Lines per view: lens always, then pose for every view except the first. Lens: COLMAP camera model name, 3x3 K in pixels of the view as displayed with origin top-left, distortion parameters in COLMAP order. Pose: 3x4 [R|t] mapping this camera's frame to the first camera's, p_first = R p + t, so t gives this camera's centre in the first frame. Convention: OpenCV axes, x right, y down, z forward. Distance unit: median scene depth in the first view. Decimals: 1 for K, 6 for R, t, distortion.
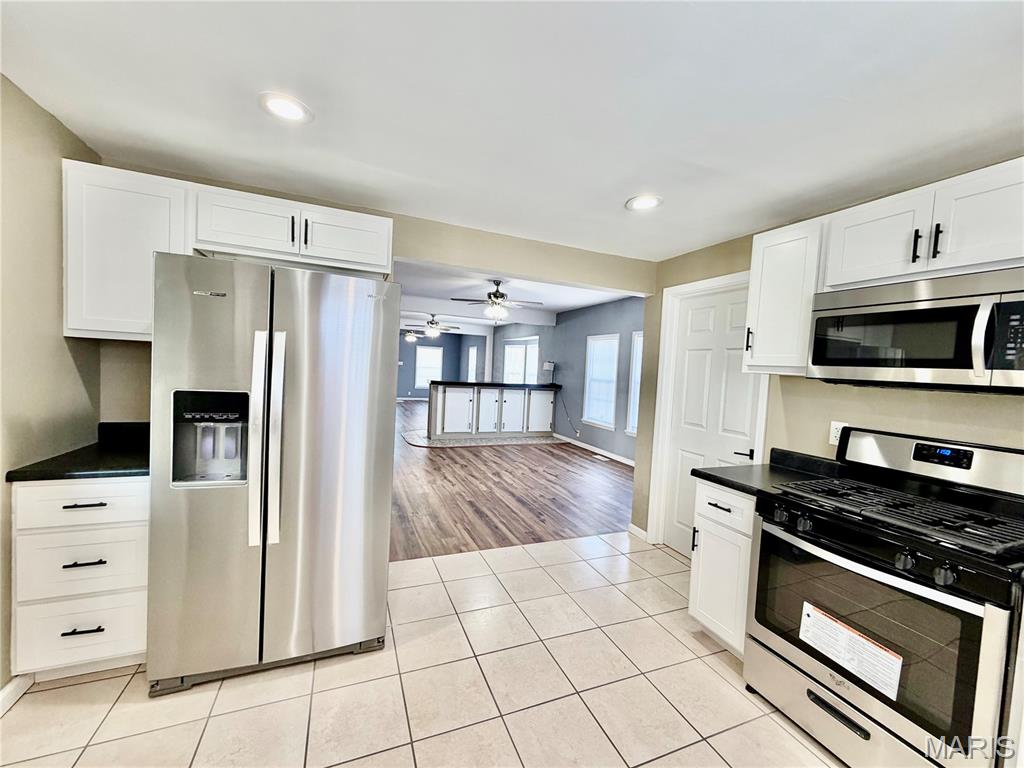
lens RADIAL K [[405.4, 0, 511.7], [0, 405.4, 386.3], [0, 0, 1]] dist [-0.000566, 0.000180]
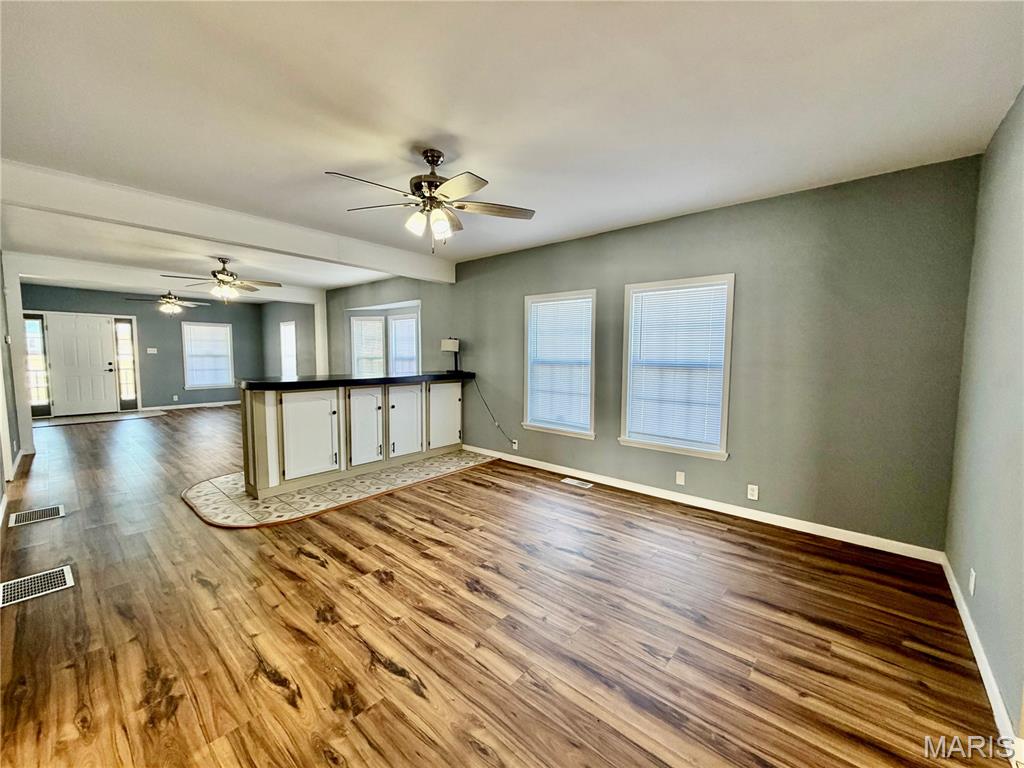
lens RADIAL K [[405.4, 0, 511.7], [0, 405.4, 386.3], [0, 0, 1]] dist [-0.000566, 0.000180]
pose [[0.892325, -0.081306, 0.444011, -0.176839], [0.058835, 0.996202, 0.064183, -0.029536], [-0.447543, -0.031149, 0.893720, 0.564154]]
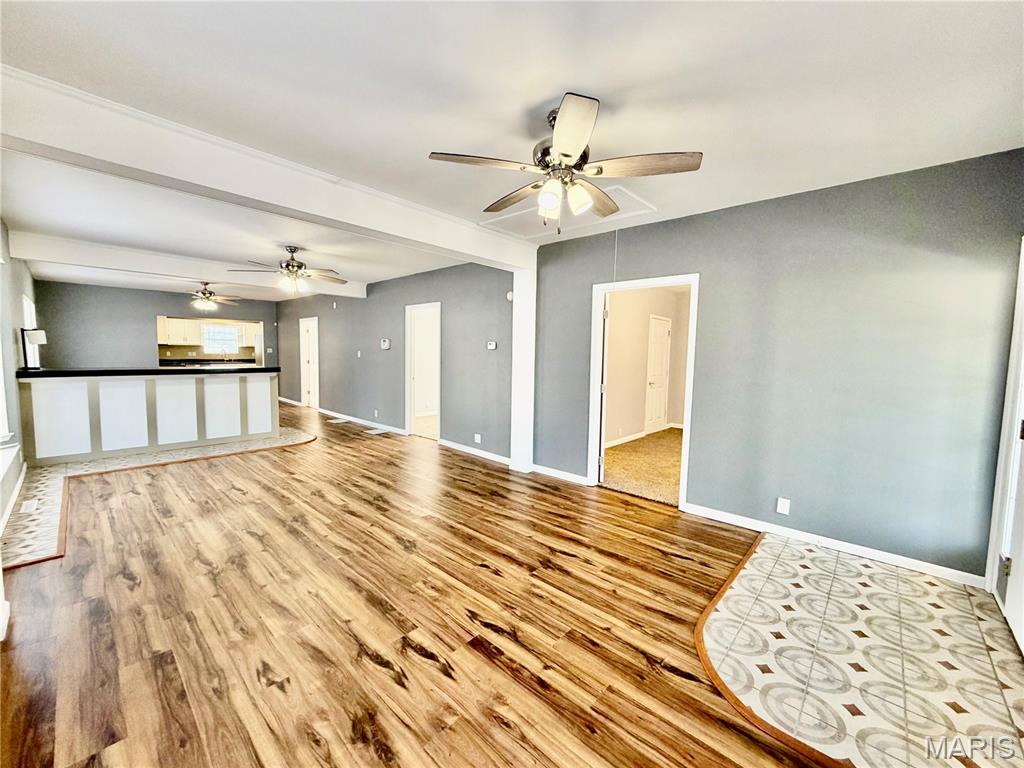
lens RADIAL K [[408.1, 0, 512.0], [0, 408.1, 384.0], [0, 0, 1]] dist [0.001191, -0.000122]
pose [[-0.904967, -0.033729, -0.424142, -0.395862], [-0.084205, 0.991334, 0.100829, -0.146309], [0.417066, 0.126961, -0.899965, 2.719004]]
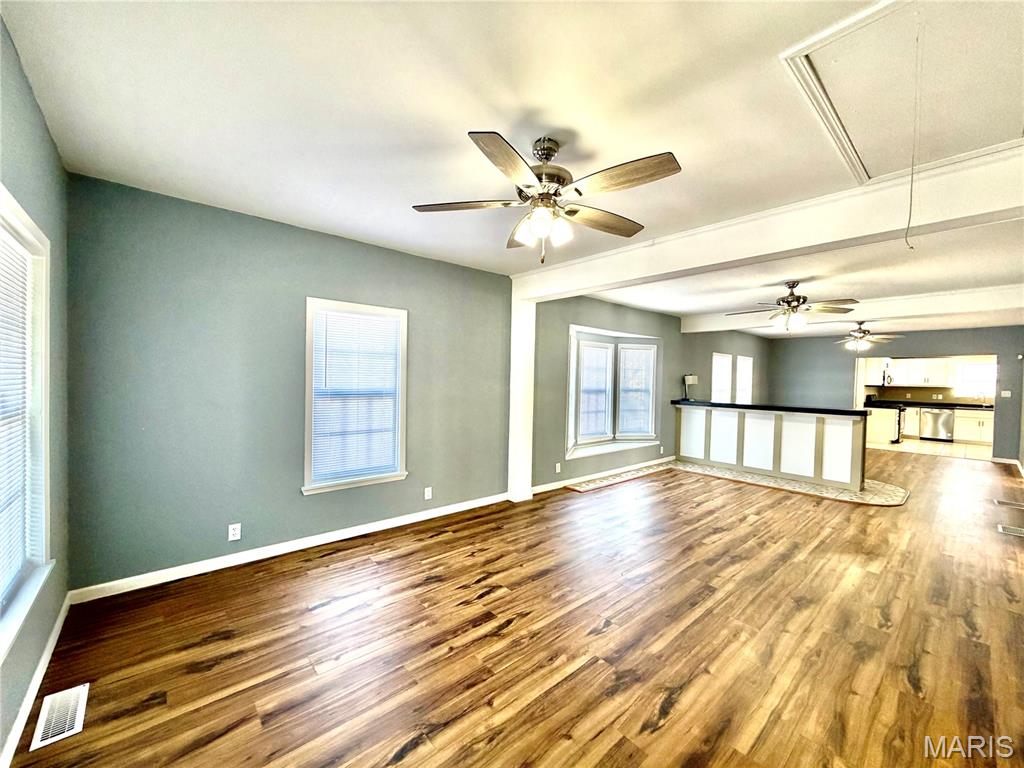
lens RADIAL K [[405.4, 0, 511.7], [0, 405.4, 386.3], [0, 0, 1]] dist [-0.000566, 0.000180]
pose [[-0.321564, -0.076634, 0.943782, -0.933866], [0.009656, 0.996402, 0.084197, -0.171454], [-0.946839, 0.036188, -0.319667, 2.523831]]
